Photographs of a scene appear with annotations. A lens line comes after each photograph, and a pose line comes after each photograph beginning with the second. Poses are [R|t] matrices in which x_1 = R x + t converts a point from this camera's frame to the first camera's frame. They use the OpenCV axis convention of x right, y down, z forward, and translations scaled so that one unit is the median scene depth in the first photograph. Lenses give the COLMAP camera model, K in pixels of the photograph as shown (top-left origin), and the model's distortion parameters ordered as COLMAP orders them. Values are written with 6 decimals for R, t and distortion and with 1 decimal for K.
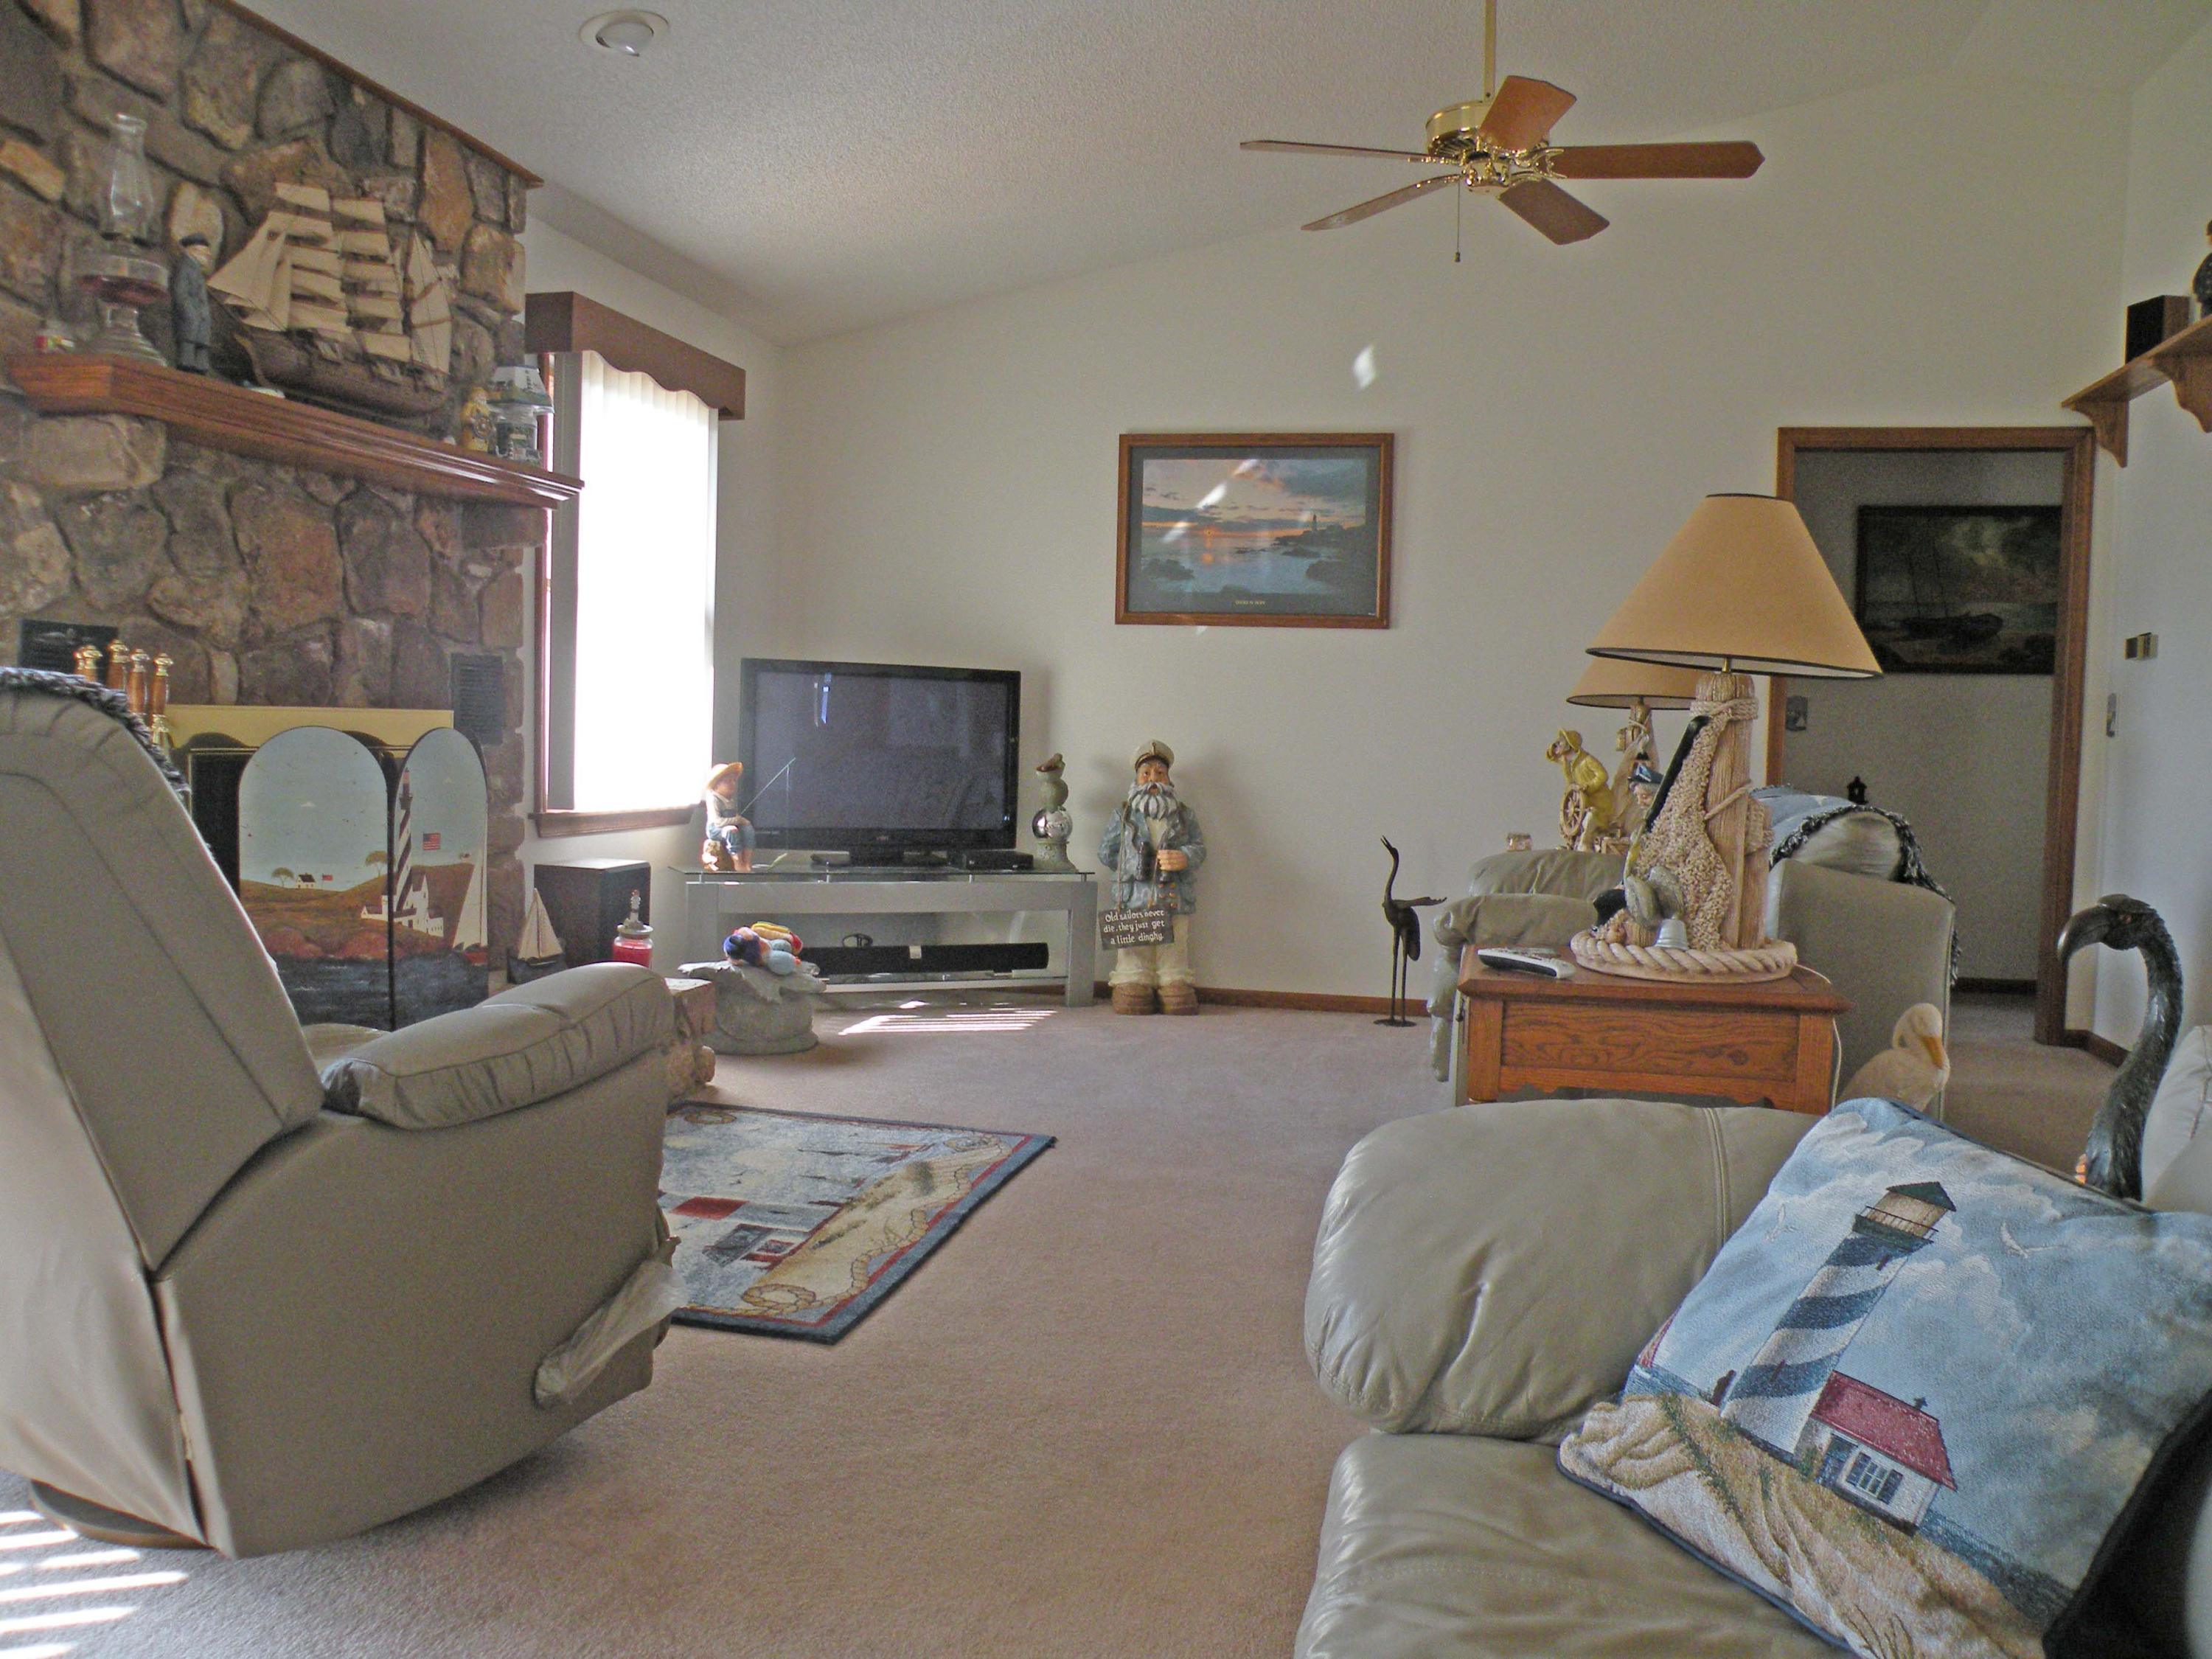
lens RADIAL K [[1766.5, 0, 1106.9], [0, 1766.5, 826.2], [0, 0, 1]] dist [-0.119557, 0.095225]
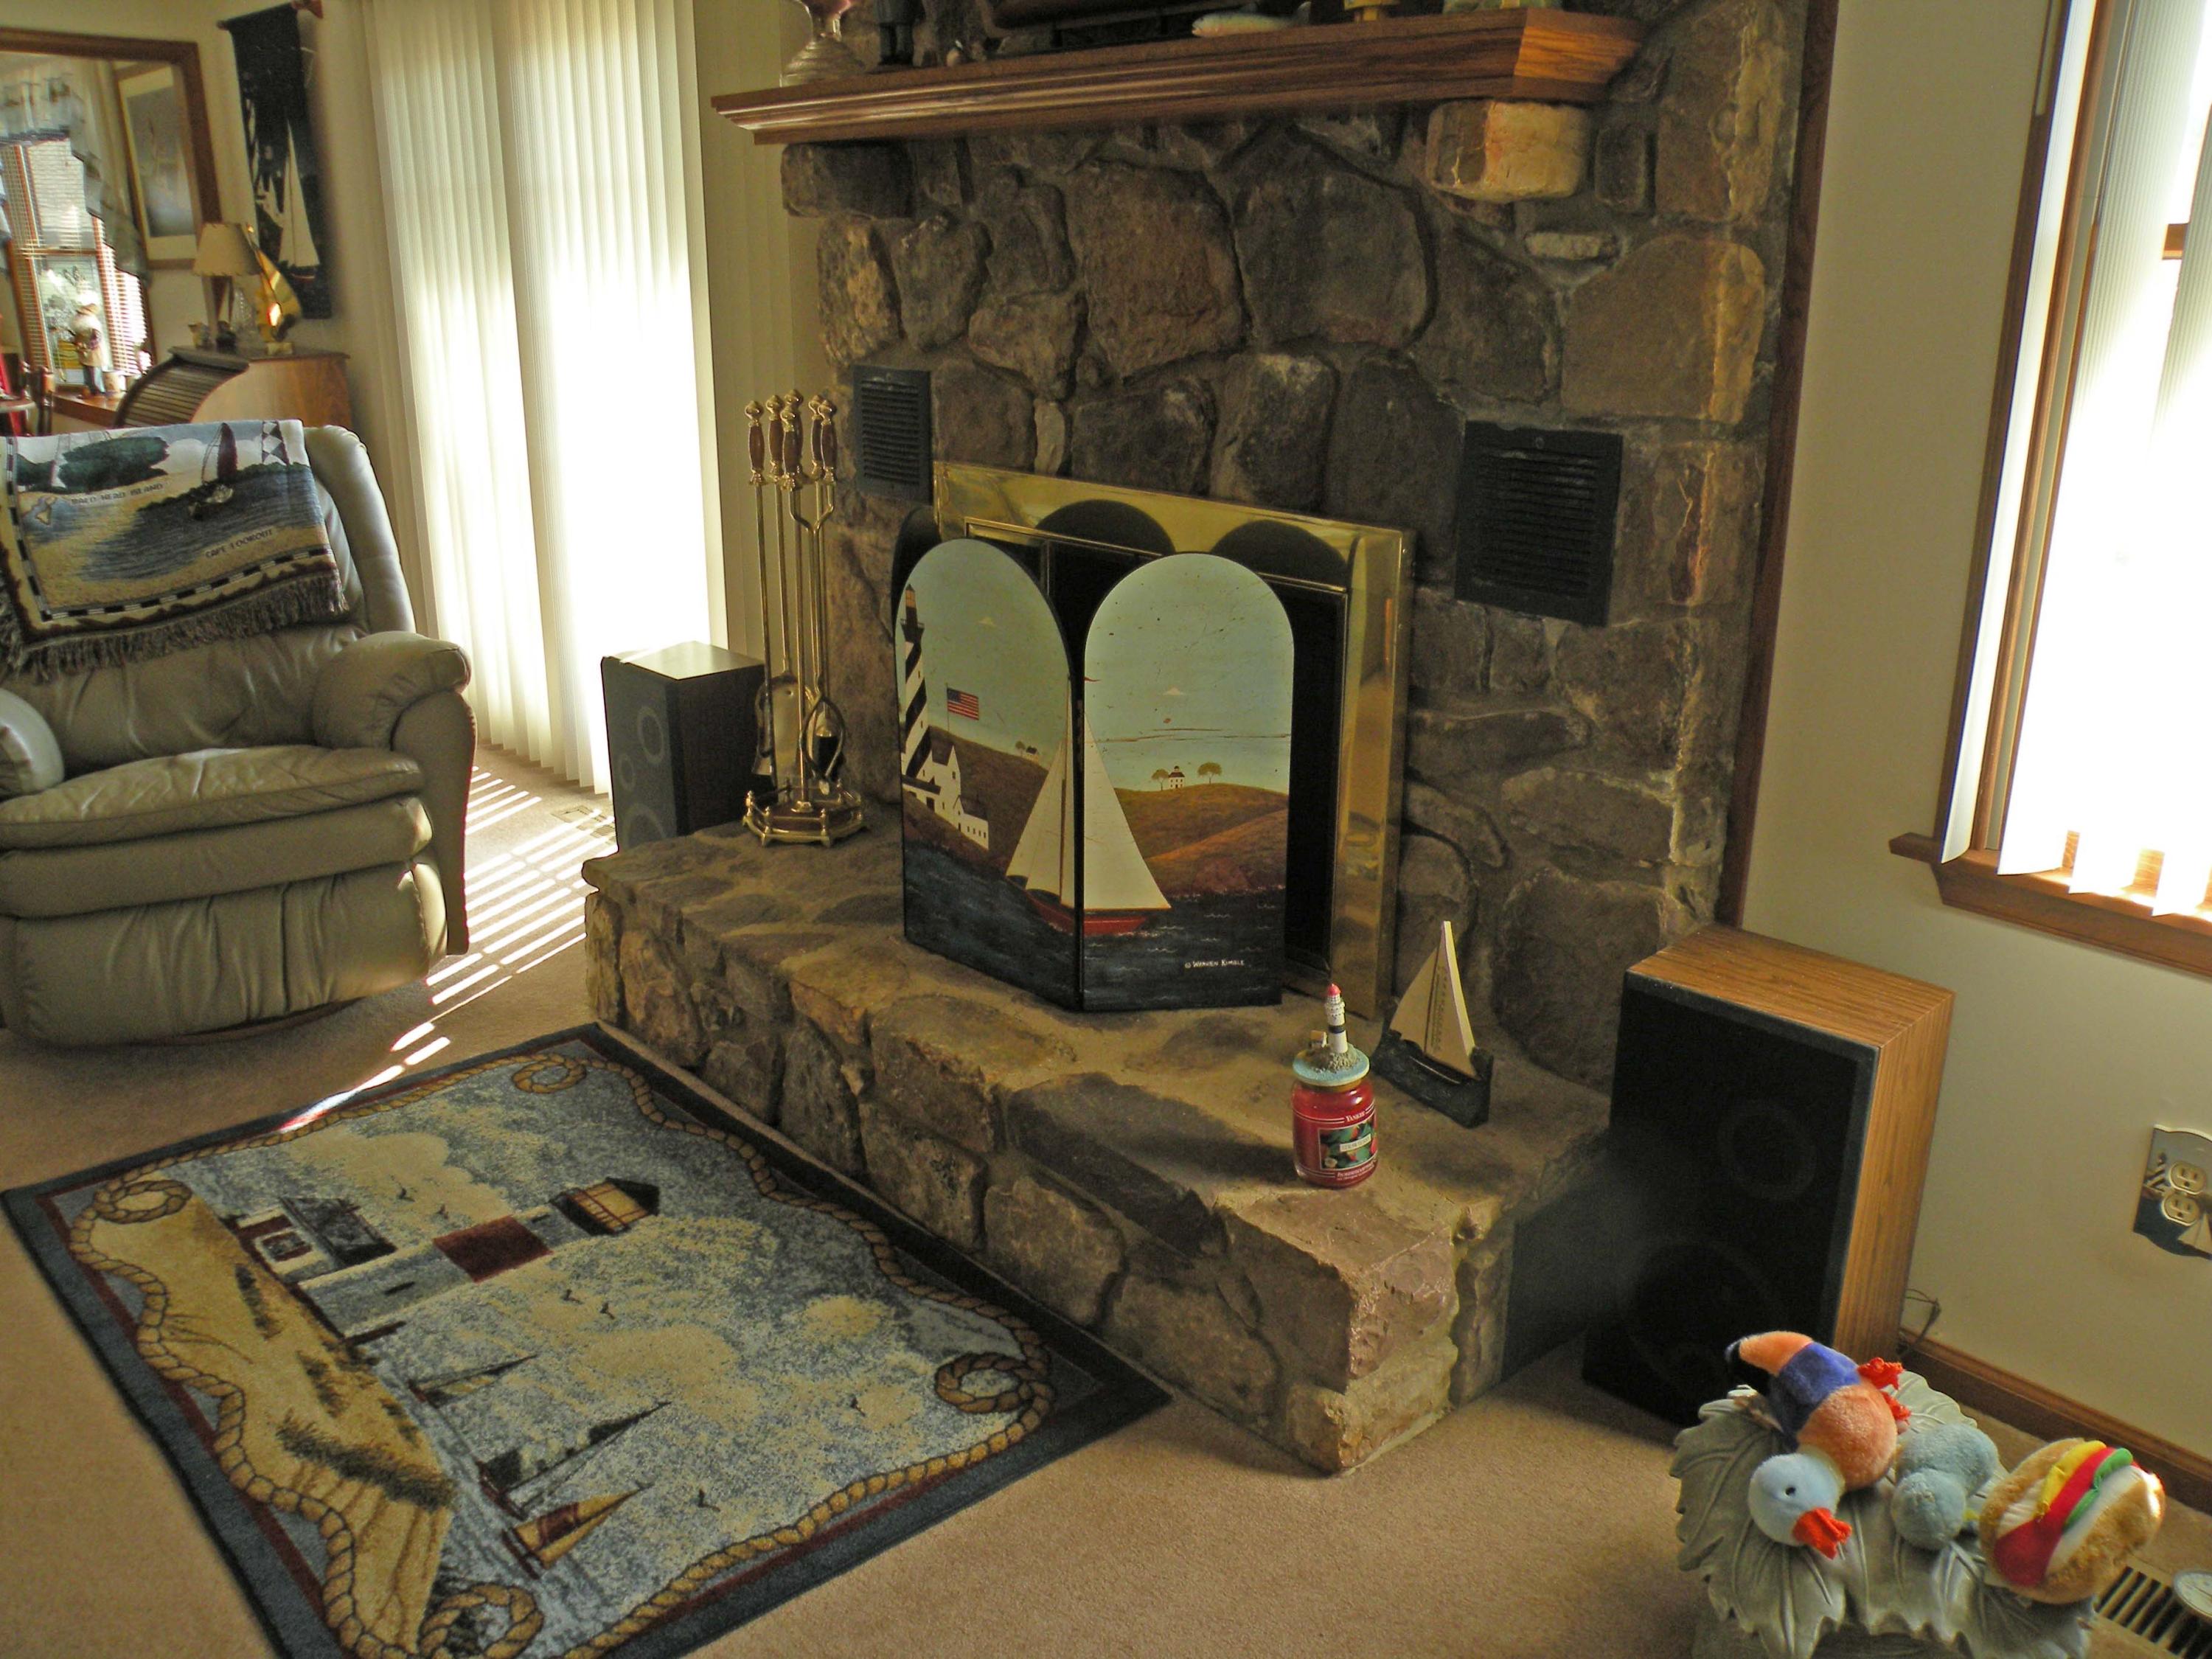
lens RADIAL K [[1877.9, 0, 1095.6], [0, 1877.9, 845.7], [0, 0, 1]] dist [-0.076038, 0.016458]
pose [[-0.599824, 0.229438, -0.766531, 0.156150], [-0.057642, 0.943125, 0.327402, -0.185716], [0.798053, 0.240568, -0.552484, 1.495760]]
